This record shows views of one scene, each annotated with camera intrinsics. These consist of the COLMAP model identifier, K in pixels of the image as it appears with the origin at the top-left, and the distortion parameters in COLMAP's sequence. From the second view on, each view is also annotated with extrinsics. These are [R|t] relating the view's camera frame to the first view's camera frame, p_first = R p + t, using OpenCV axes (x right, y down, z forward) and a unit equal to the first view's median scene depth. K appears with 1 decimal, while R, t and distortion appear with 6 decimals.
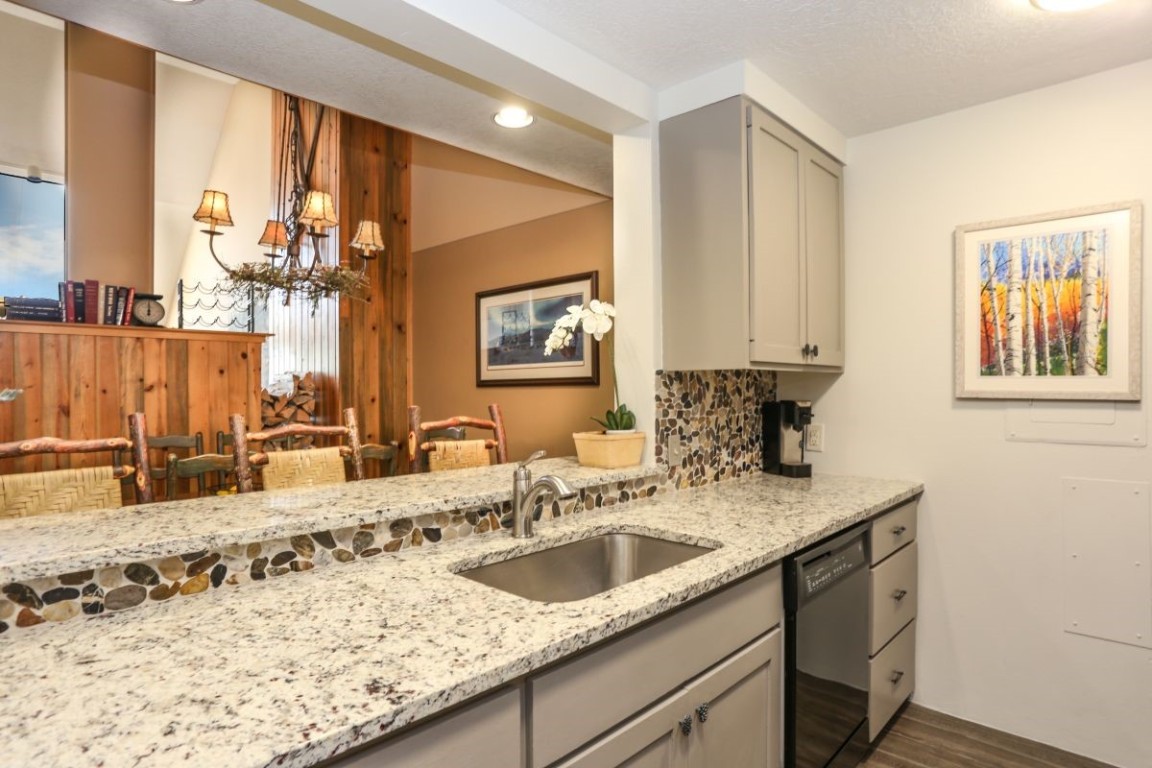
lens RADIAL K [[624.5, 0, 576.0], [0, 624.5, 384.0], [0, 0, 1]] dist [-0.066718, 0.037845]
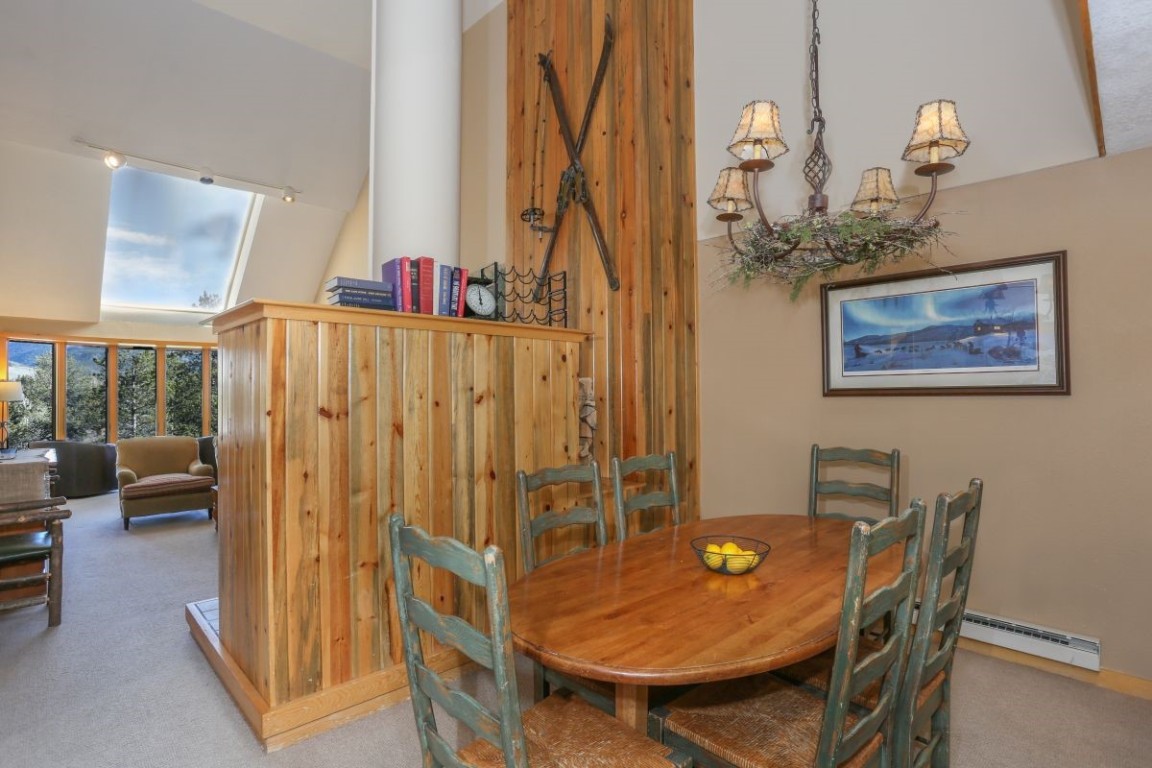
lens RADIAL K [[569.0, 0, 574.3], [0, 569.0, 392.0], [0, 0, 1]] dist [-0.052805, 0.025438]
pose [[0.999731, 0.000428, -0.023168, -0.817285], [-0.000331, 0.999991, 0.004187, -0.007750], [0.023169, -0.004178, 0.999723, 0.406346]]
